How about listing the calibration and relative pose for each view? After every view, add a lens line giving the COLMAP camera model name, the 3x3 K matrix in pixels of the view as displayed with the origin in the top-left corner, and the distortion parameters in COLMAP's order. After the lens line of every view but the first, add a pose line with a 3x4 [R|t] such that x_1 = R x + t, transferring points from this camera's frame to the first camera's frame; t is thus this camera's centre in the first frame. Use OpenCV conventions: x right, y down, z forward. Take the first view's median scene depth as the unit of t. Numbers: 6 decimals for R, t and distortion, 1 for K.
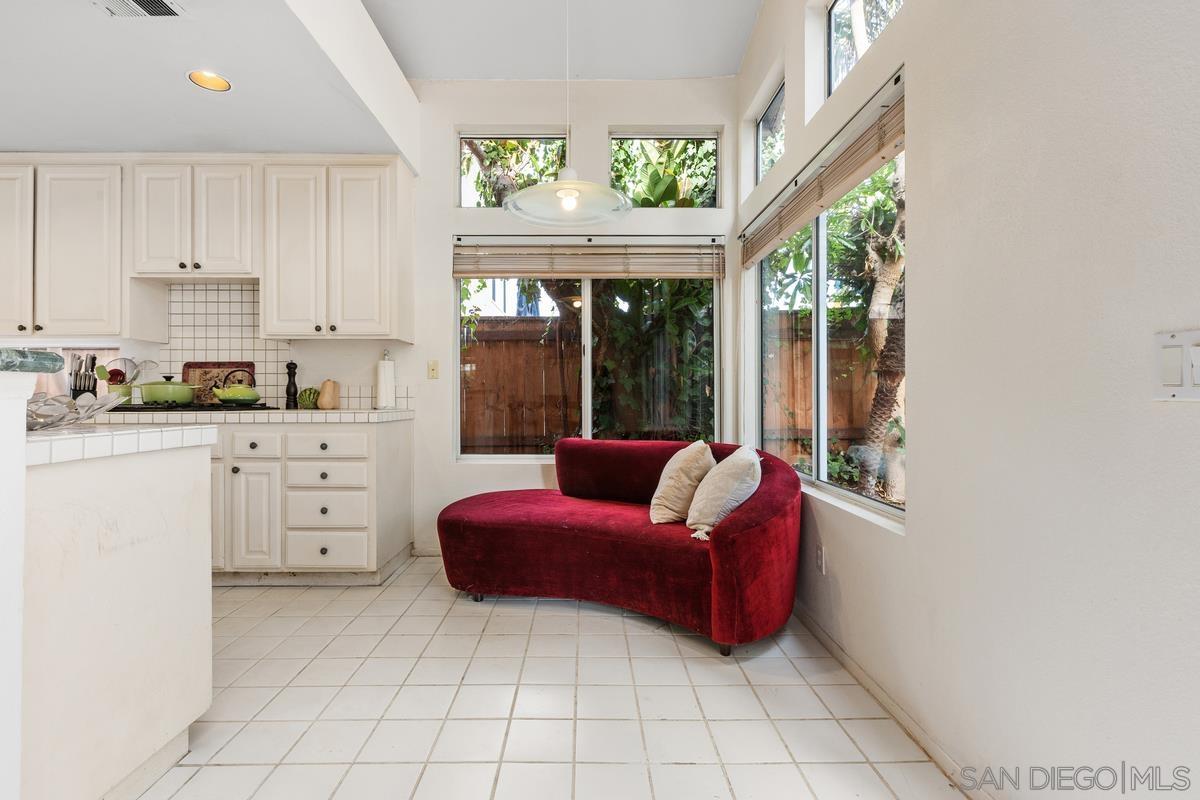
lens RADIAL K [[556.8, 0, 570.8], [0, 556.8, 397.1], [0, 0, 1]] dist [0.003744, -0.000985]
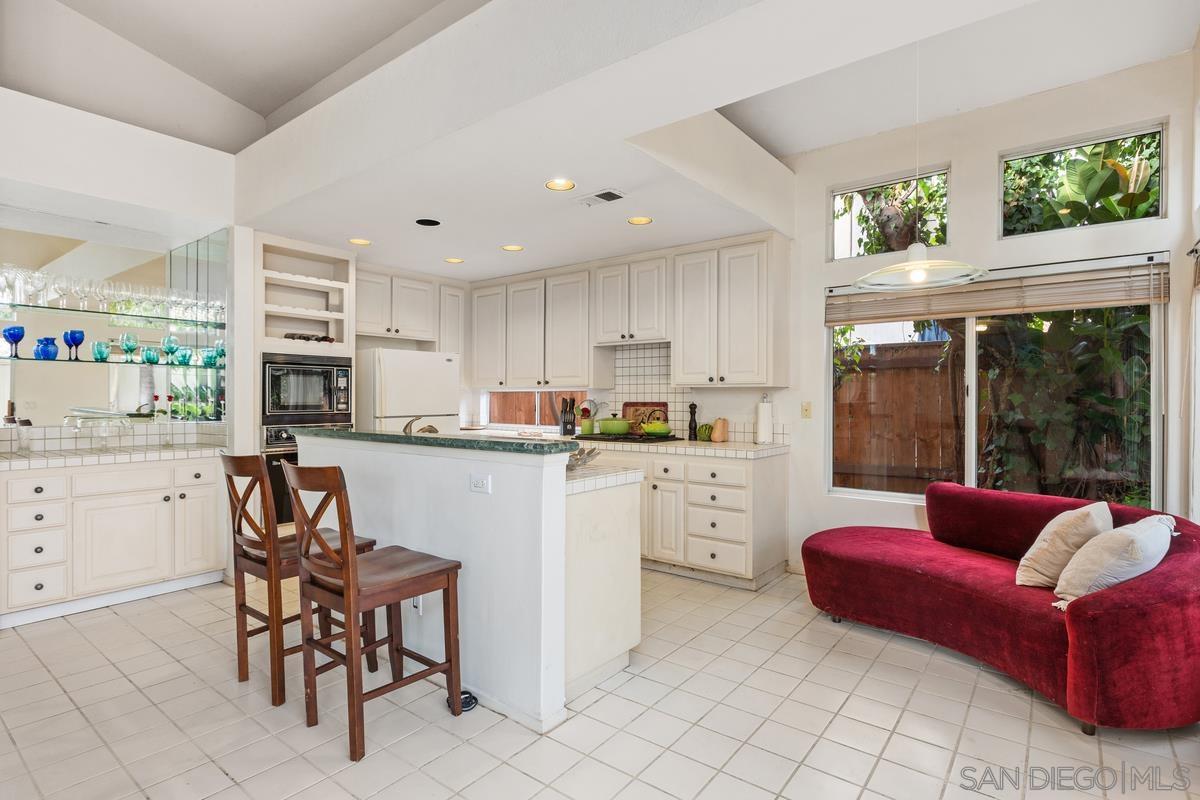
lens RADIAL K [[586.0, 0, 592.8], [0, 586.0, 401.8], [0, 0, 1]] dist [0.007042, -0.002346]
pose [[0.794694, 0.005043, -0.606989, 0.135229], [-0.000836, 0.999974, 0.007213, -0.077379], [0.607009, -0.005225, 0.794678, -0.212336]]
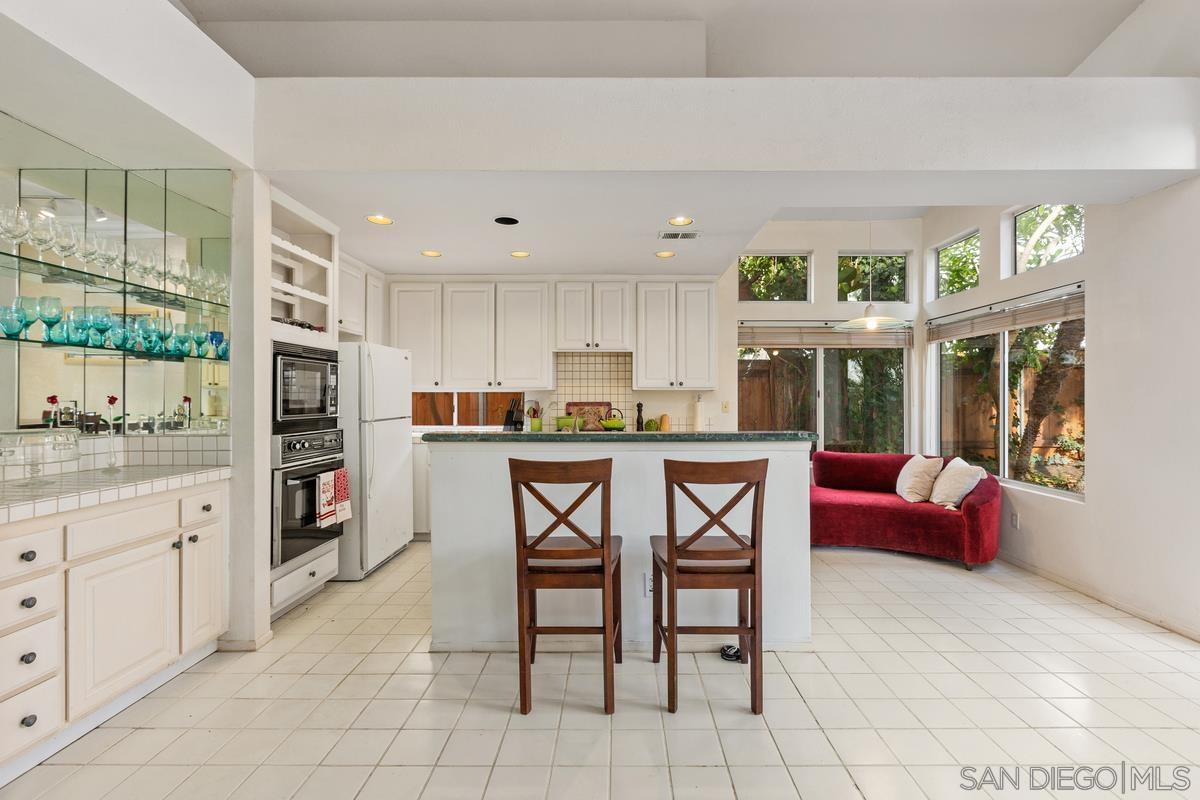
lens RADIAL K [[530.6, 0, 604.0], [0, 530.6, 401.2], [0, 0, 1]] dist [0.001921, -0.000158]
pose [[1.000000, 0.000085, -0.000876, -0.613972], [-0.000080, 0.999980, 0.006322, -0.078163], [0.000877, -0.006322, 0.999980, -0.509806]]
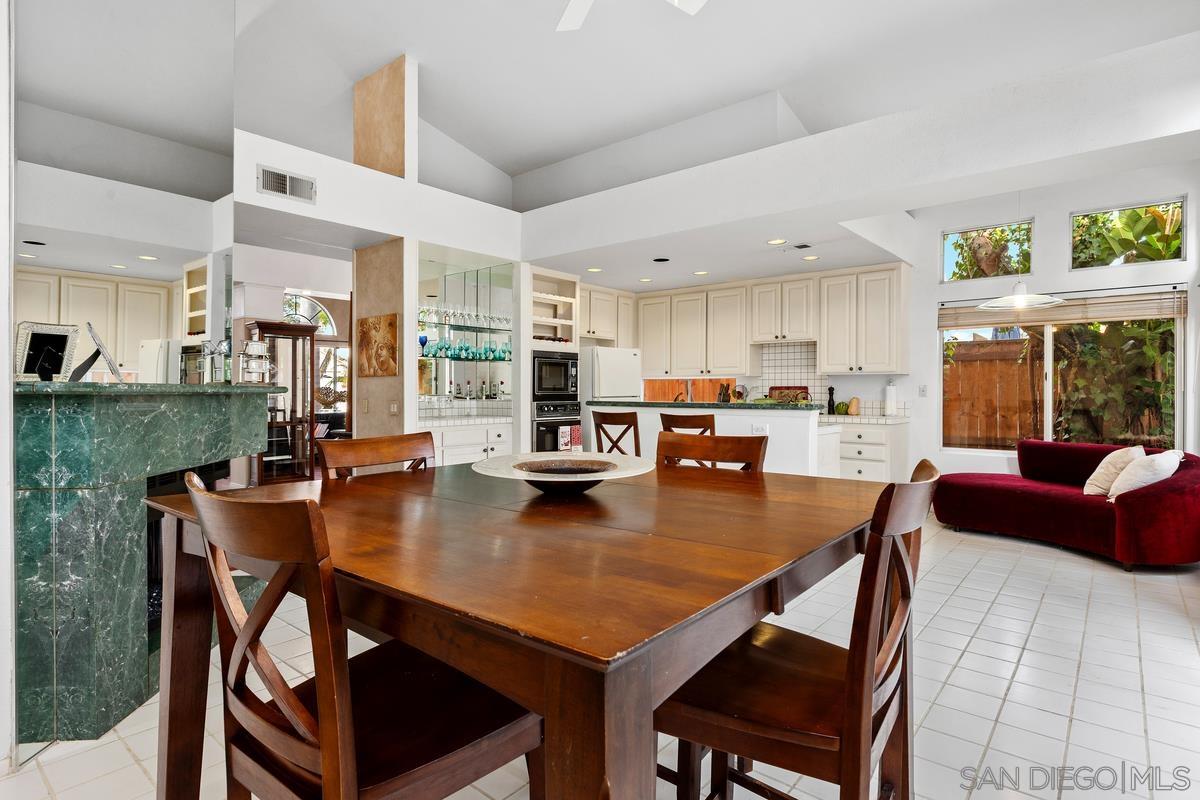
lens RADIAL K [[609.1, 0, 598.4], [0, 609.1, 395.1], [0, 0, 1]] dist [0.008572, -0.000570]
pose [[0.774734, 0.005767, -0.632260, 0.132155], [-0.001070, 0.999969, 0.007809, -0.052195], [0.632286, -0.005373, 0.774717, -0.922534]]
